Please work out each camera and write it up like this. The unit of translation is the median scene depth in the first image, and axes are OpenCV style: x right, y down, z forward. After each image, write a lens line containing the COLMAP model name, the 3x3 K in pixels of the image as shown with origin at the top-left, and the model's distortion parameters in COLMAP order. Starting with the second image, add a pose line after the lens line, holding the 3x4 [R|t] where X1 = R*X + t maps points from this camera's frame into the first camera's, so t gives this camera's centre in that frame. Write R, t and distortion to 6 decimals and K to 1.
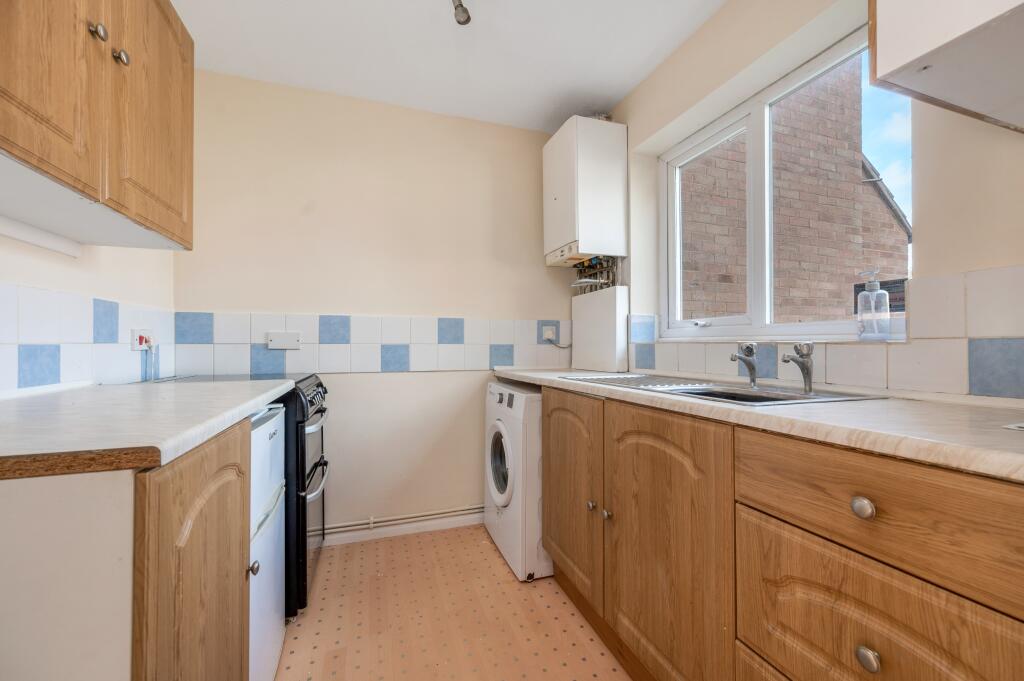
lens RADIAL K [[405.9, 0, 513.2], [0, 405.9, 342.2], [0, 0, 1]] dist [-0.004411, 0.000906]
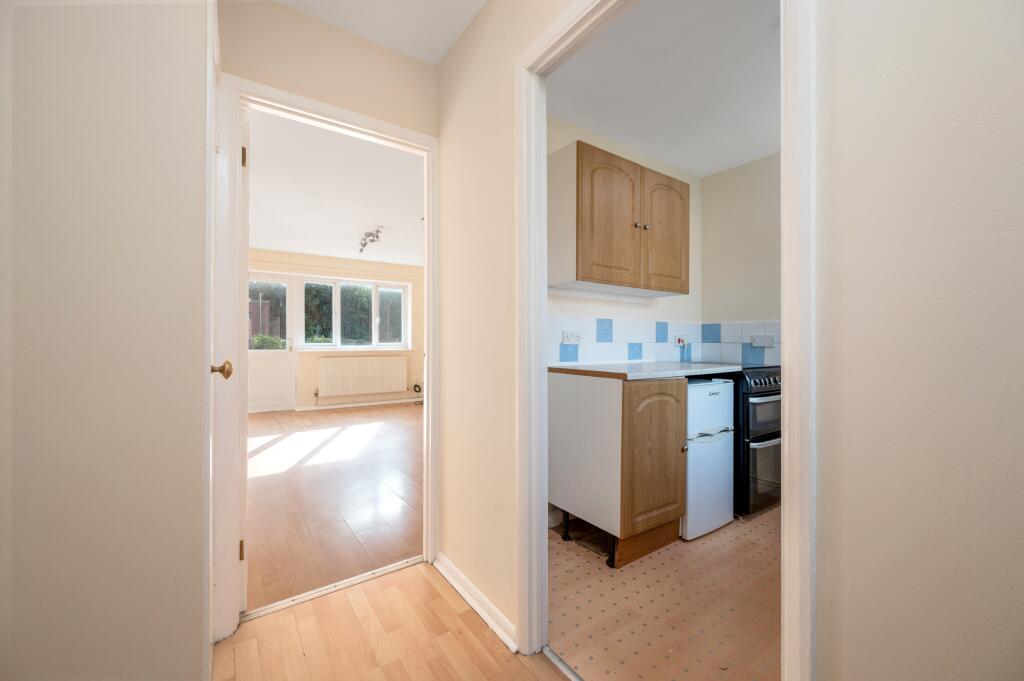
lens RADIAL K [[405.9, 0, 506.9], [0, 405.9, 342.9], [0, 0, 1]] dist [-0.004411, 0.000906]
pose [[0.264111, 0.006955, -0.964467, 0.730342], [-0.002272, 0.999976, 0.006588, -0.006222], [0.964490, 0.000451, 0.264120, -0.295340]]
